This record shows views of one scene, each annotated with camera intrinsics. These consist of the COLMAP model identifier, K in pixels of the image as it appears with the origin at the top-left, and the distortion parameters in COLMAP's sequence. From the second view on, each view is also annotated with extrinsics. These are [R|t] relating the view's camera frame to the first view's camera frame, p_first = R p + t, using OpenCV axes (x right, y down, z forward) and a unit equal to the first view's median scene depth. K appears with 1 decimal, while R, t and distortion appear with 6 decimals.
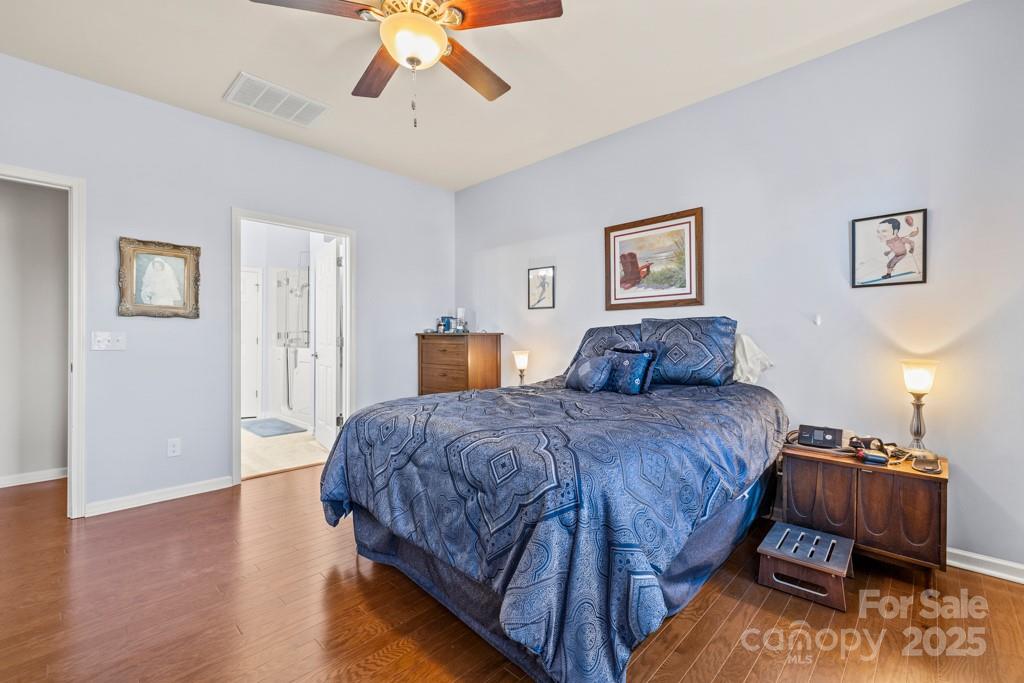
lens RADIAL K [[440.3, 0, 509.4], [0, 440.3, 339.0], [0, 0, 1]] dist [0.000919, -0.000005]
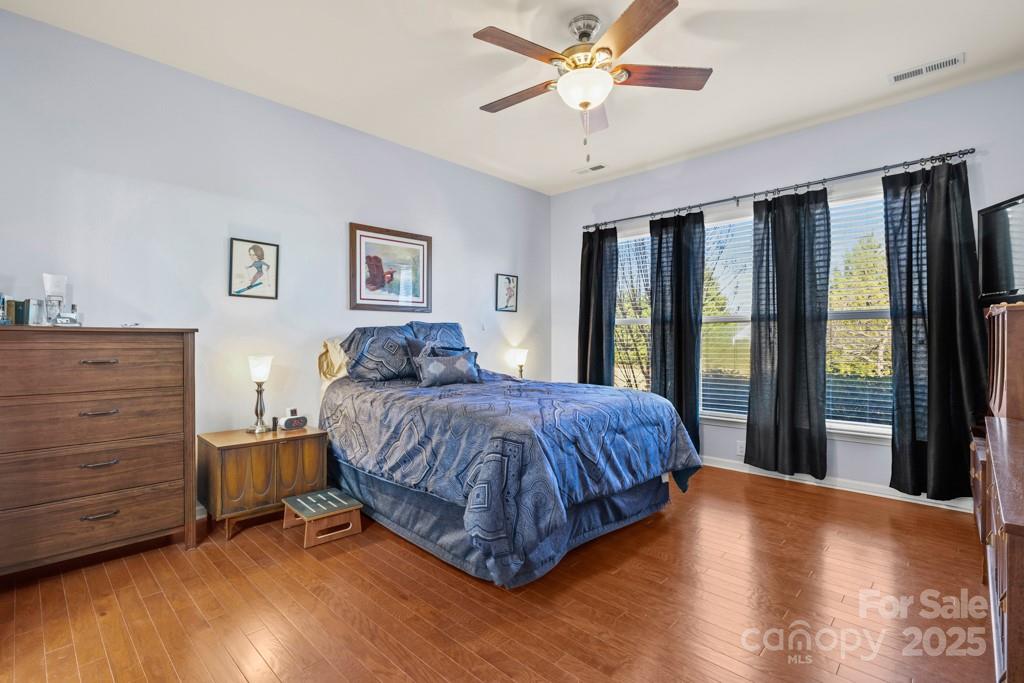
lens RADIAL K [[478.8, 0, 509.6], [0, 478.8, 339.5], [0, 0, 1]] dist [0.000271, 0.000122]
pose [[-0.007233, -0.005722, 0.999957, -0.850872], [-0.003780, 0.999977, 0.005695, -0.006777], [-0.999967, -0.003739, -0.007254, 0.684761]]
